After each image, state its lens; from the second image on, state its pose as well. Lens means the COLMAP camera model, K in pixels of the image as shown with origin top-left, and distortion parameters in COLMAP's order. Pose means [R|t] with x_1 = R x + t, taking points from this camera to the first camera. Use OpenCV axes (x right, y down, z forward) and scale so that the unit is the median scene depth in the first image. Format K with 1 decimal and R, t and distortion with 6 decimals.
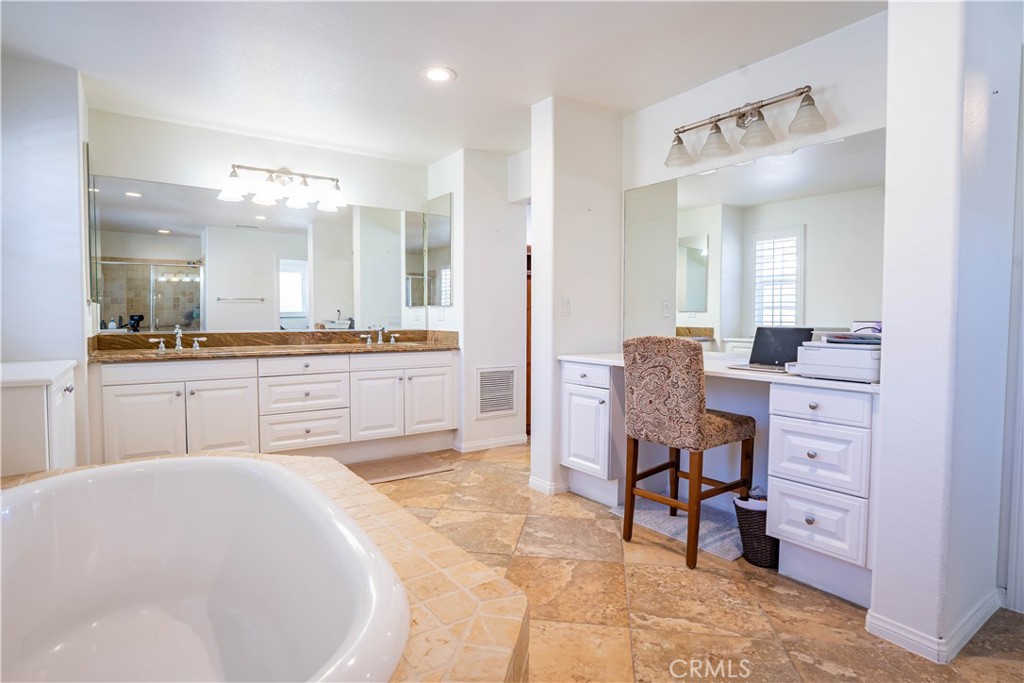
lens RADIAL K [[543.5, 0, 515.0], [0, 543.5, 348.9], [0, 0, 1]] dist [-0.025551, 0.001794]
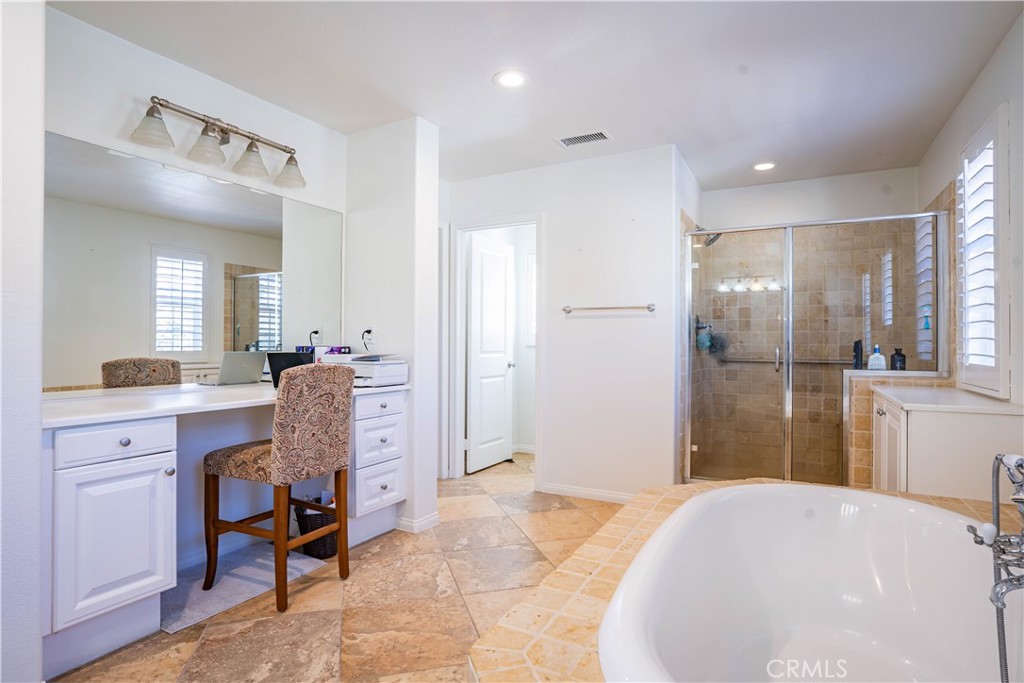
lens RADIAL K [[543.5, 0, 514.2], [0, 543.5, 338.2], [0, 0, 1]] dist [-0.025551, 0.001794]
pose [[-0.442052, -0.000799, 0.896989, -0.755541], [0.042874, 0.998838, 0.022019, -0.076028], [-0.895964, 0.048191, -0.441504, 1.115824]]
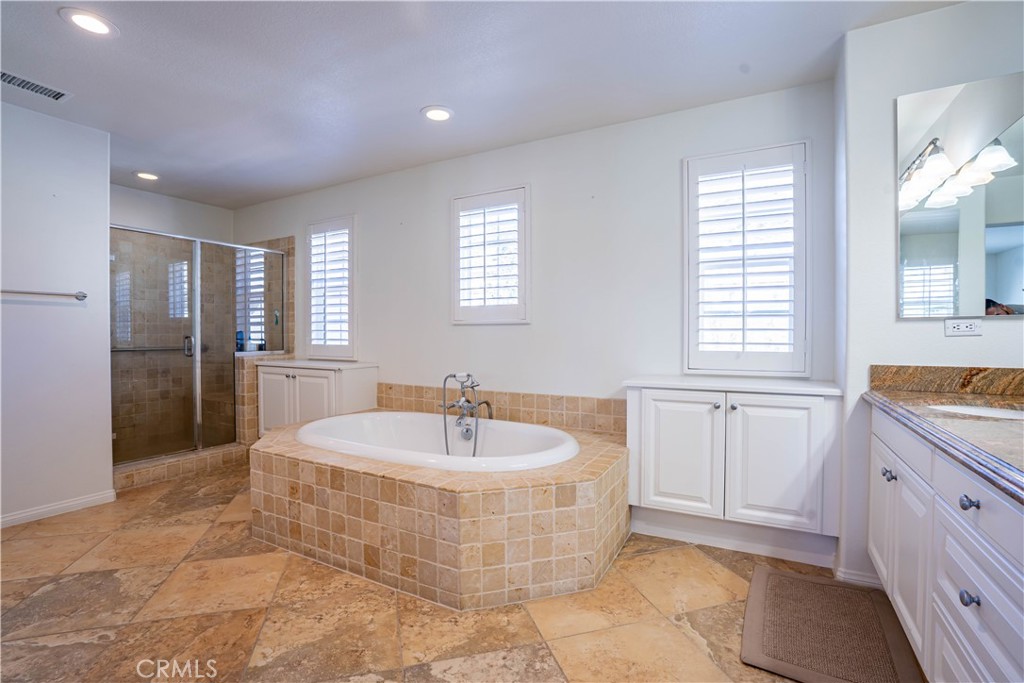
lens RADIAL K [[469.4, 0, 513.0], [0, 469.4, 337.7], [0, 0, 1]] dist [-0.013402, 0.000259]
pose [[-0.900203, -0.001511, -0.435468, -0.060974], [-0.028891, 0.997998, 0.056260, -0.103761], [0.434511, 0.063227, -0.898444, 1.686649]]
